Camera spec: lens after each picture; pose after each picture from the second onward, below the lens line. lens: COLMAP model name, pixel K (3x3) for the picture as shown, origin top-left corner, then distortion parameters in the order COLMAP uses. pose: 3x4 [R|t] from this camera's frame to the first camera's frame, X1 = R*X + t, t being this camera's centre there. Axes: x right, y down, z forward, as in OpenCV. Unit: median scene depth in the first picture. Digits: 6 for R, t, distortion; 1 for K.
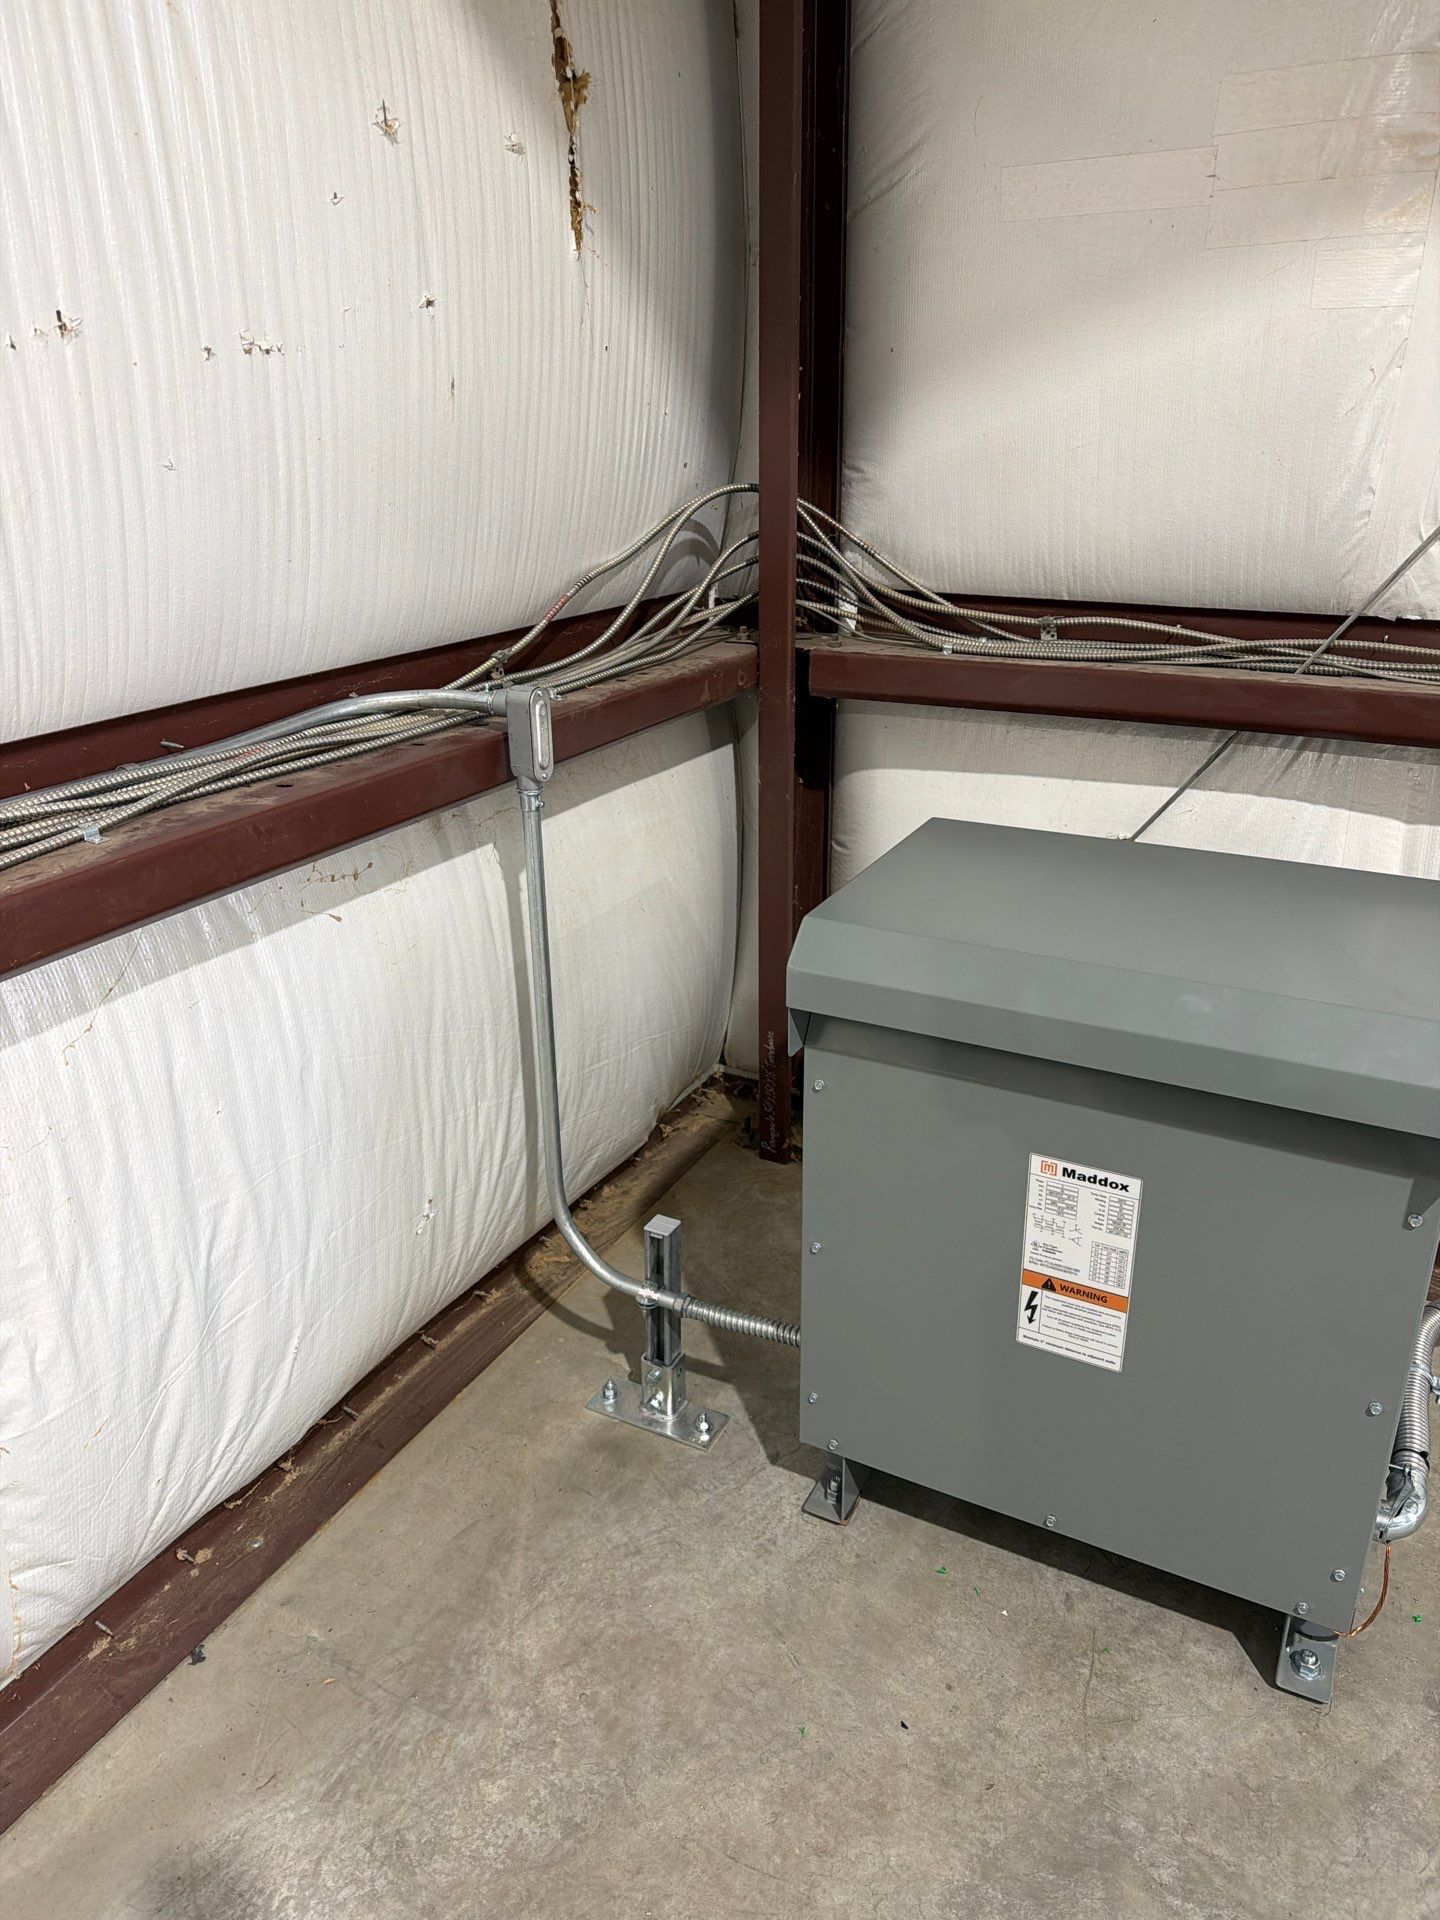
lens RADIAL K [[1364.1, 0, 684.8], [0, 1364.1, 947.2], [0, 0, 1]] dist [0.069295, -0.098216]
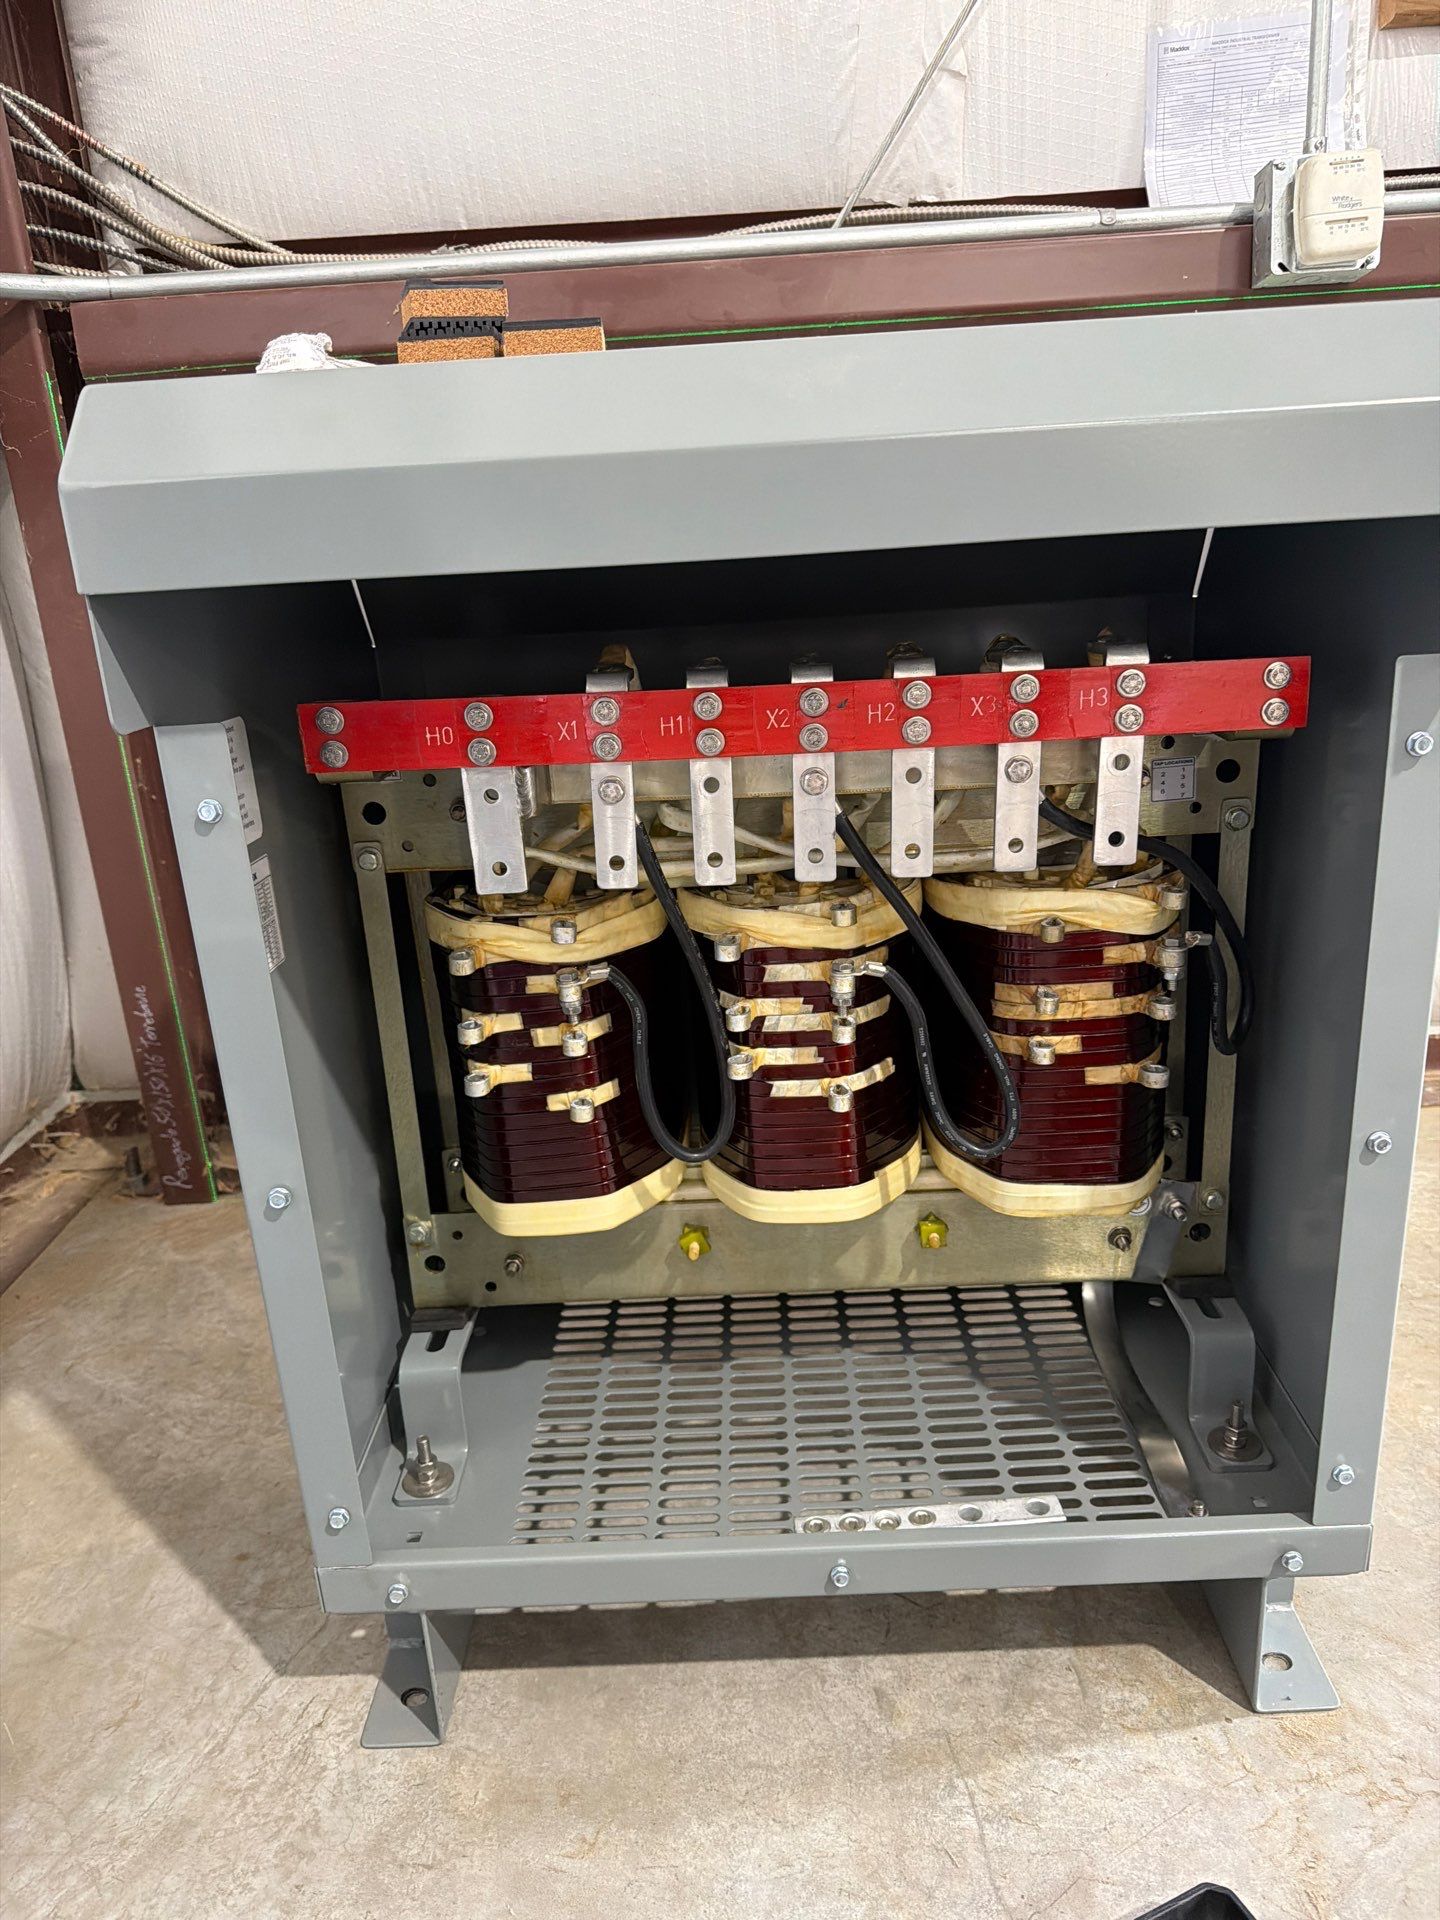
lens RADIAL K [[1396.8, 0, 720.0], [0, 1396.8, 960.0], [0, 0, 1]] dist [0.065776, -0.062205]
pose [[0.882372, -0.180044, 0.434745, 0.027181], [0.210432, 0.977353, -0.022343, 0.168340], [-0.420877, 0.111199, 0.900276, 0.446839]]
